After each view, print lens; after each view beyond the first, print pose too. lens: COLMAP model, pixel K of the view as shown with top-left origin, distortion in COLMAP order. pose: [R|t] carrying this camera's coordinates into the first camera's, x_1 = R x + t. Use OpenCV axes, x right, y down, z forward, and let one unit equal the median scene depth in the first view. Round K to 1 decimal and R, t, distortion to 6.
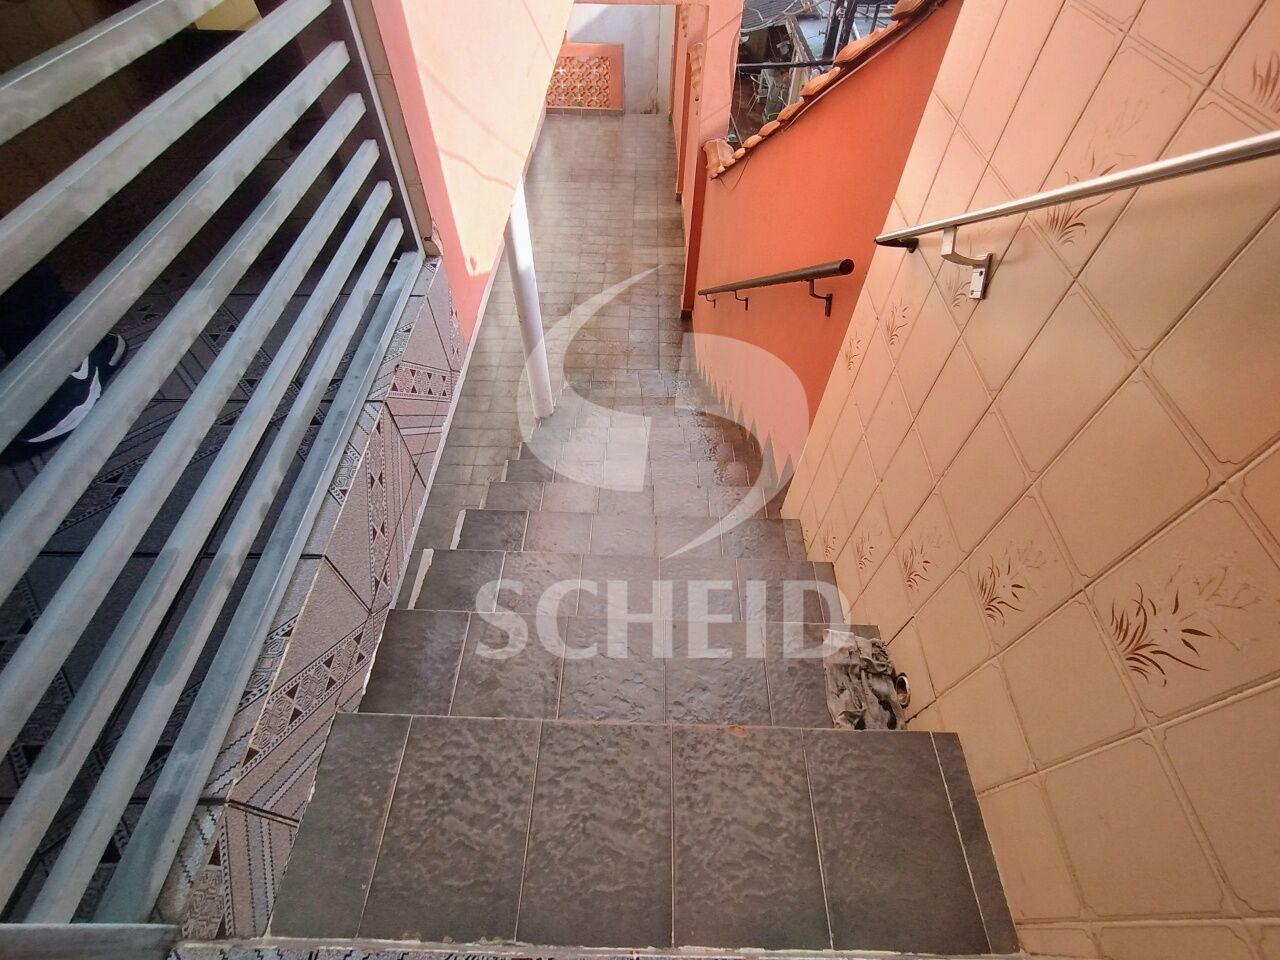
lens RADIAL K [[581.1, 0, 639.3], [0, 581.1, 477.8], [0, 0, 1]] dist [0.001413, 0.001359]
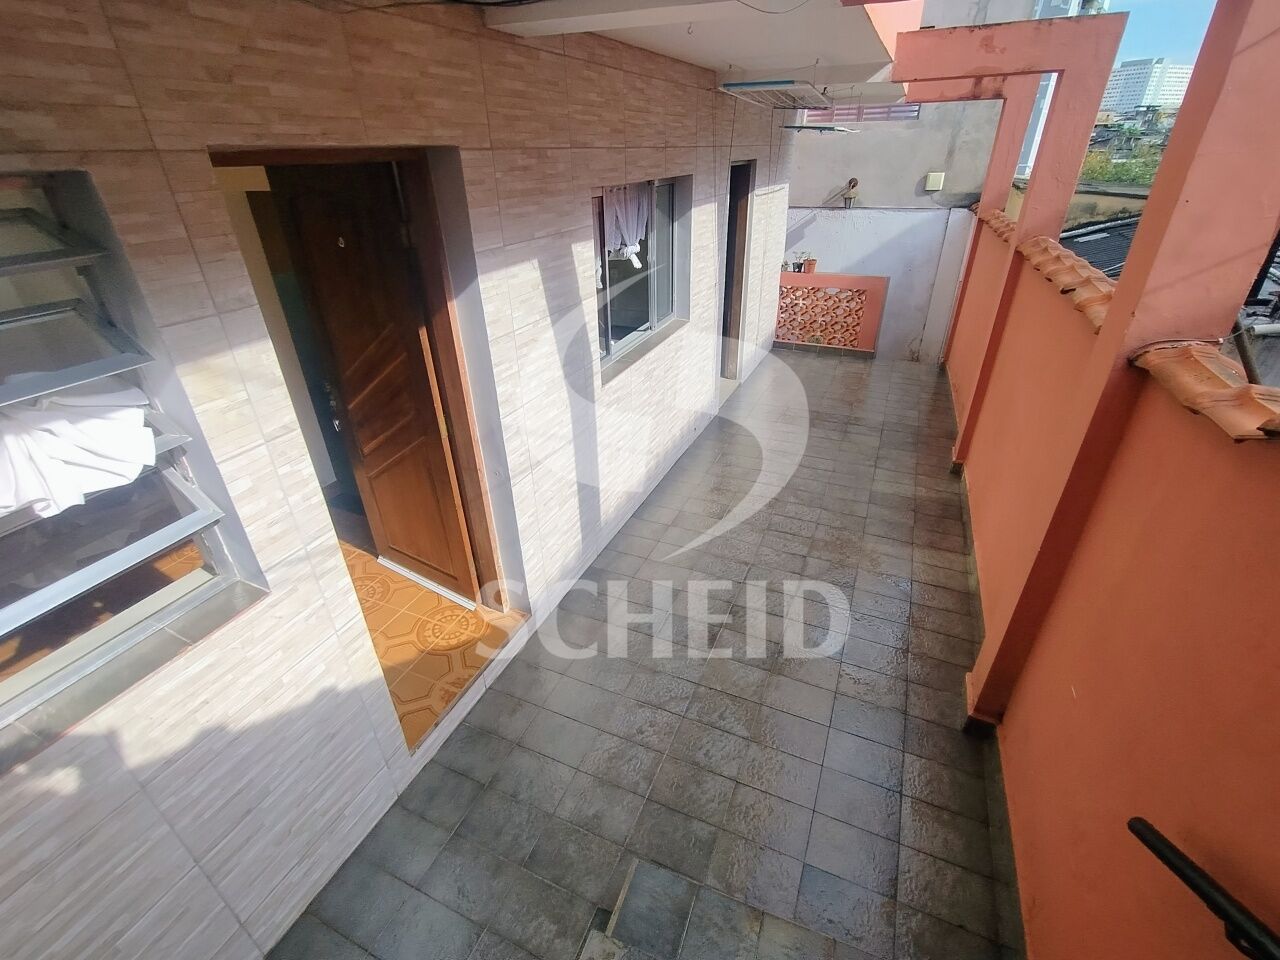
lens RADIAL K [[581.1, 0, 644.5], [0, 581.1, 477.6], [0, 0, 1]] dist [0.001413, 0.001359]
pose [[0.924367, 0.166648, -0.343184, -0.019853], [-0.283093, 0.902637, -0.324199, -0.173024], [0.255743, 0.396831, 0.881544, 0.360364]]
